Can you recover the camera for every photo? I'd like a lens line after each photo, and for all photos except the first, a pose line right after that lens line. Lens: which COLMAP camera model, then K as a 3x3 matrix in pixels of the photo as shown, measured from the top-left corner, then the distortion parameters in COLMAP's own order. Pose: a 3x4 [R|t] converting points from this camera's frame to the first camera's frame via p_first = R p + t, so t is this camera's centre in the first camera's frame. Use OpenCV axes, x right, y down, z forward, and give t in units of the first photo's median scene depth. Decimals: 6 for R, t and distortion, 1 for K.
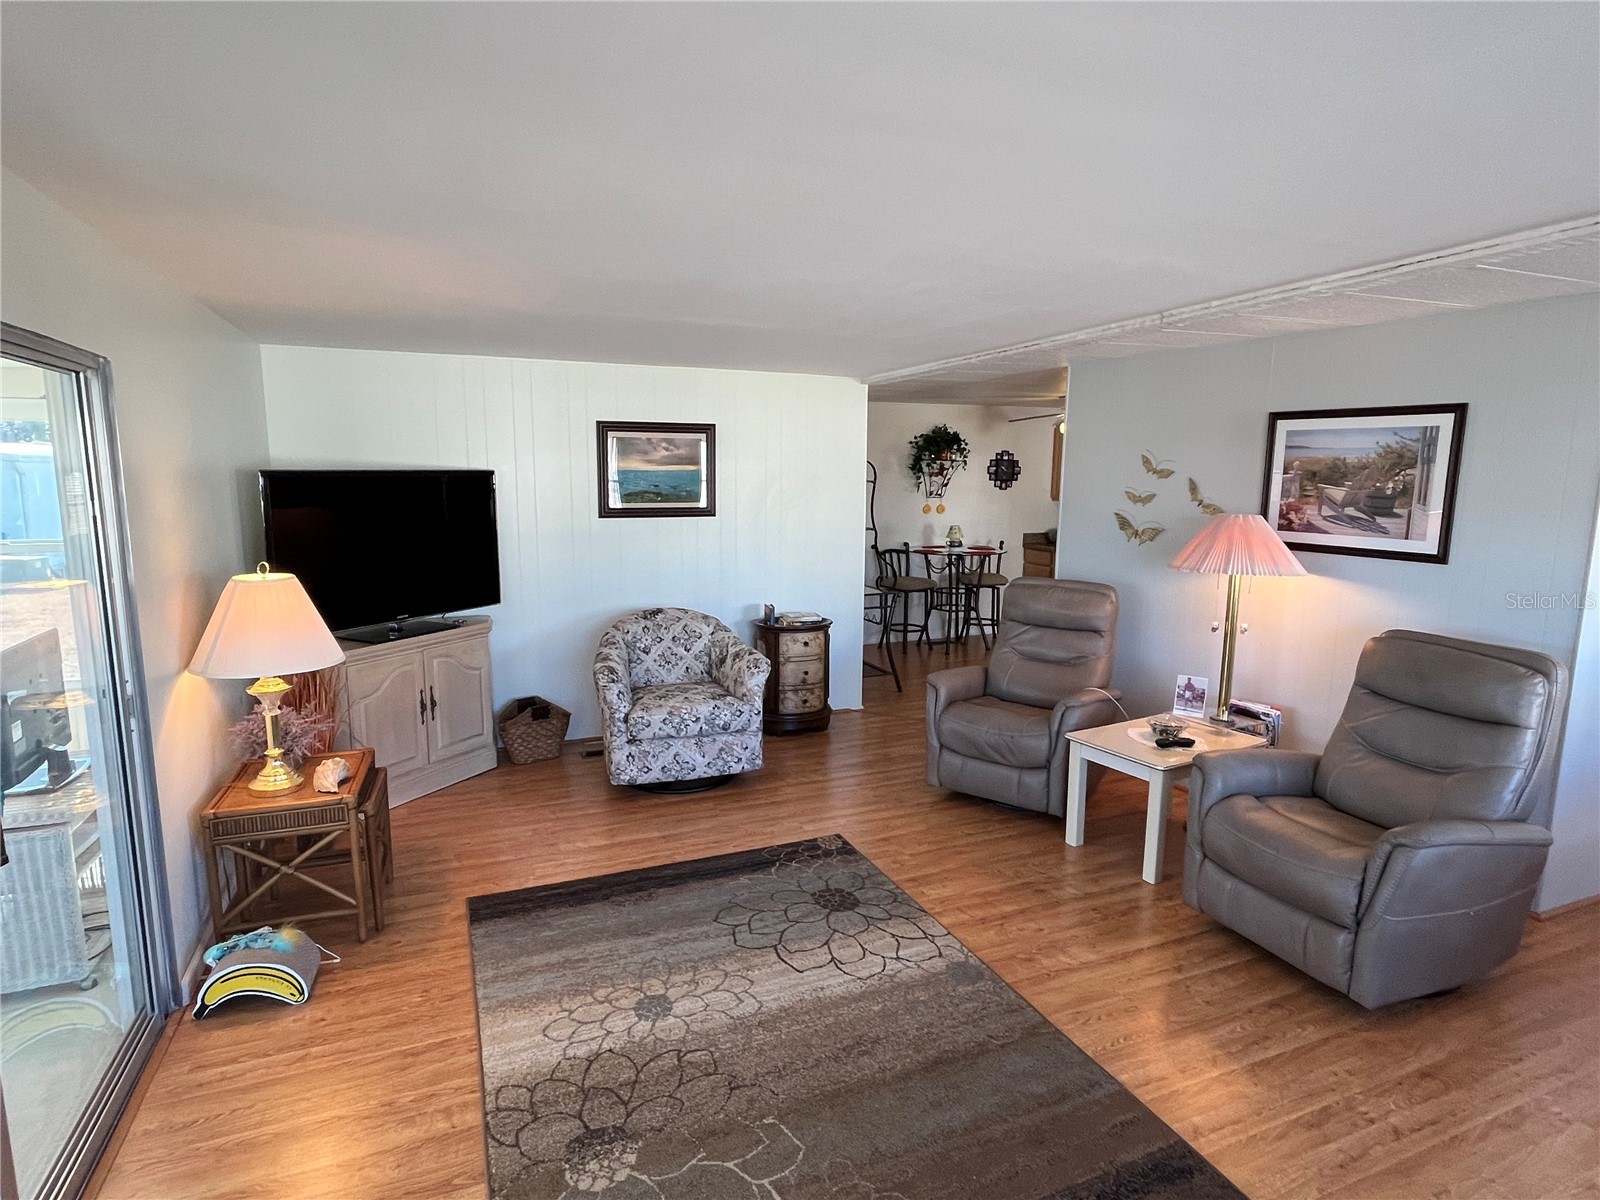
lens RADIAL K [[846.5, 0, 792.6], [0, 846.5, 600.5], [0, 0, 1]] dist [-0.004185, -0.000635]
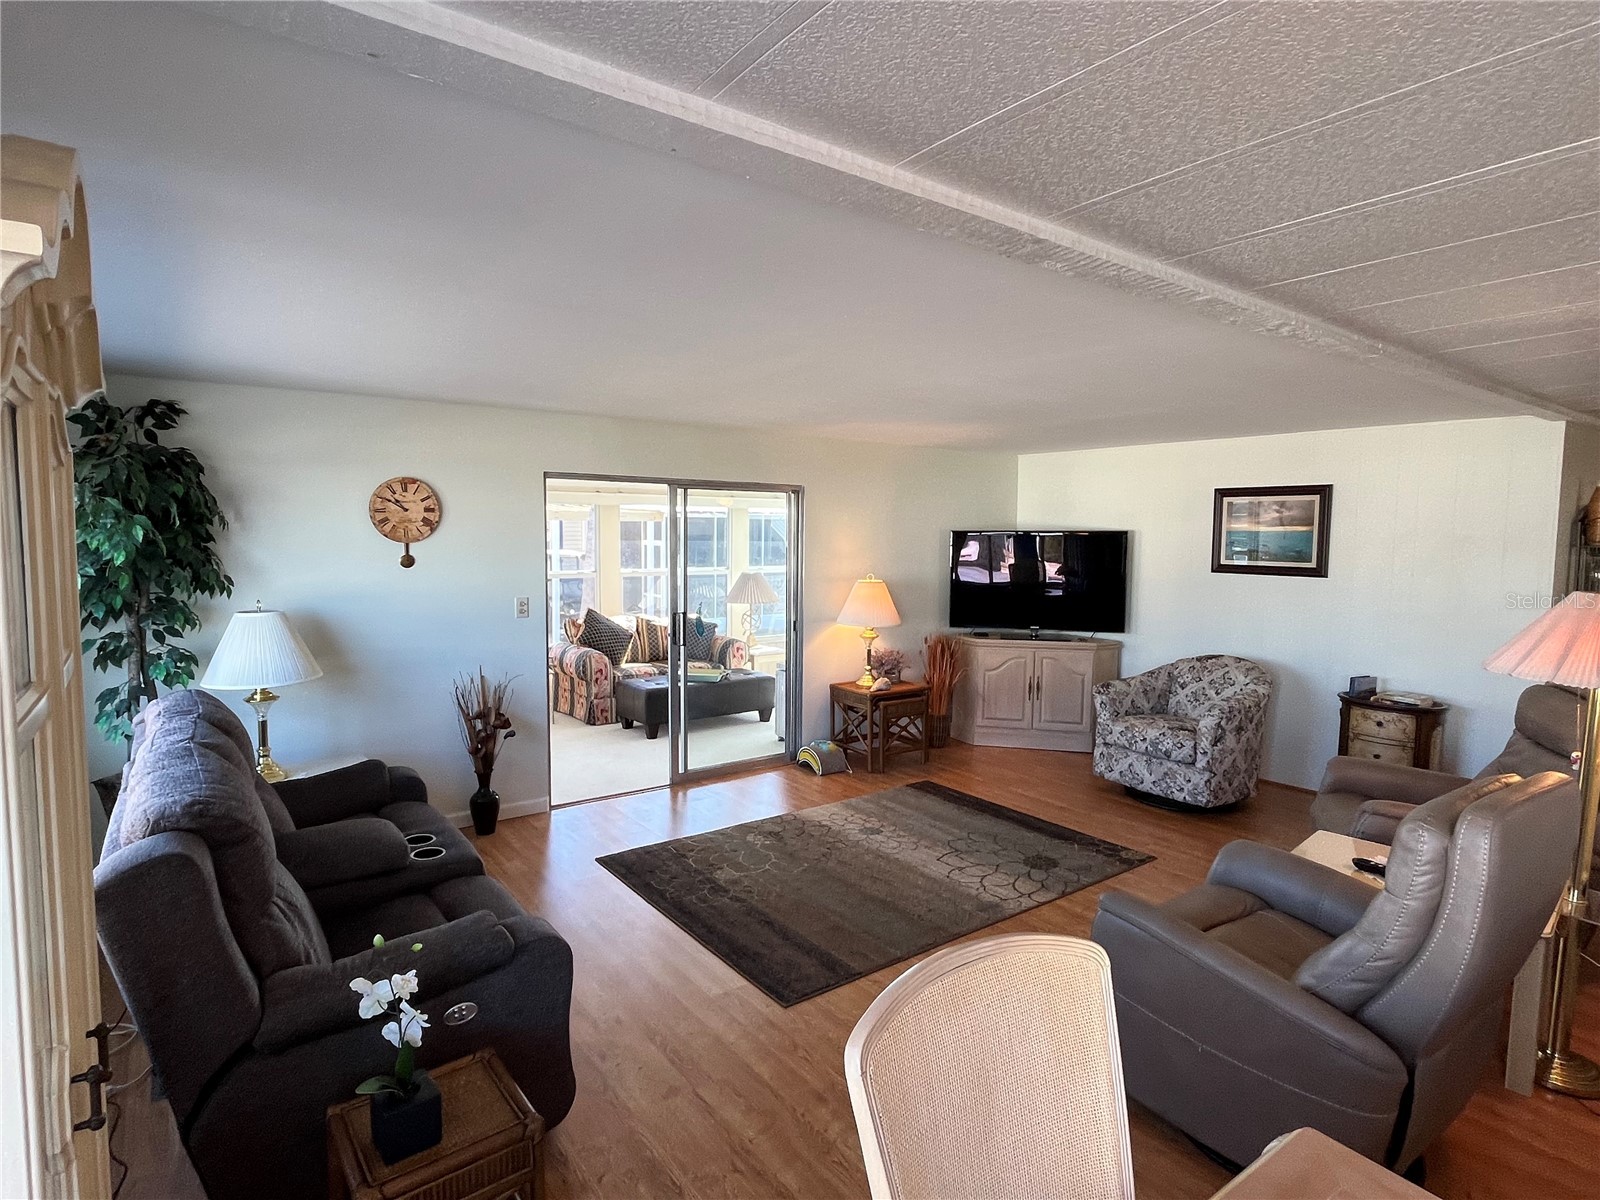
lens RADIAL K [[847.4, 0, 789.1], [0, 847.4, 598.6], [0, 0, 1]] dist [-0.000700, -0.001764]
pose [[0.238016, 0.075626, -0.968313, 0.782431], [-0.151780, 0.987612, 0.039825, -0.021882], [0.959329, 0.137491, 0.246545, 0.179548]]
